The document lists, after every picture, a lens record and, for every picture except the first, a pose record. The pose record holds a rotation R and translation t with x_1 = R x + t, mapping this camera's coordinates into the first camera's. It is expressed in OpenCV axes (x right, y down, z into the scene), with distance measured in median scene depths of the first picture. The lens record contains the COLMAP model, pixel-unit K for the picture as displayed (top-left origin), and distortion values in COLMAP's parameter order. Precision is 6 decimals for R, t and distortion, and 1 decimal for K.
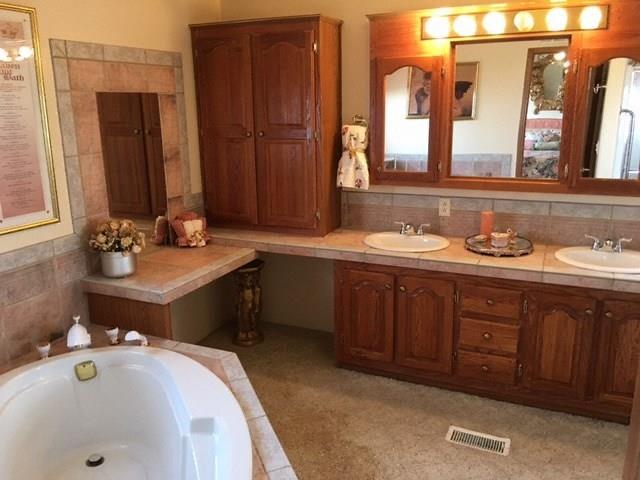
lens RADIAL K [[540.0, 0, 322.2], [0, 540.0, 237.8], [0, 0, 1]] dist [0.063281, -0.103204]
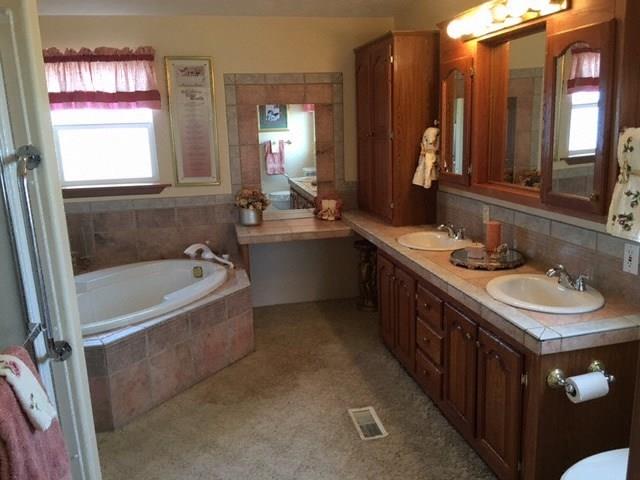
lens RADIAL K [[540.0, 0, 322.7], [0, 540.0, 240.6], [0, 0, 1]] dist [0.063281, -0.103204]
pose [[0.595419, 0.168554, -0.785535, 0.929591], [-0.173969, 0.981597, 0.078759, -0.042106], [0.784354, 0.089764, 0.613785, 0.228226]]
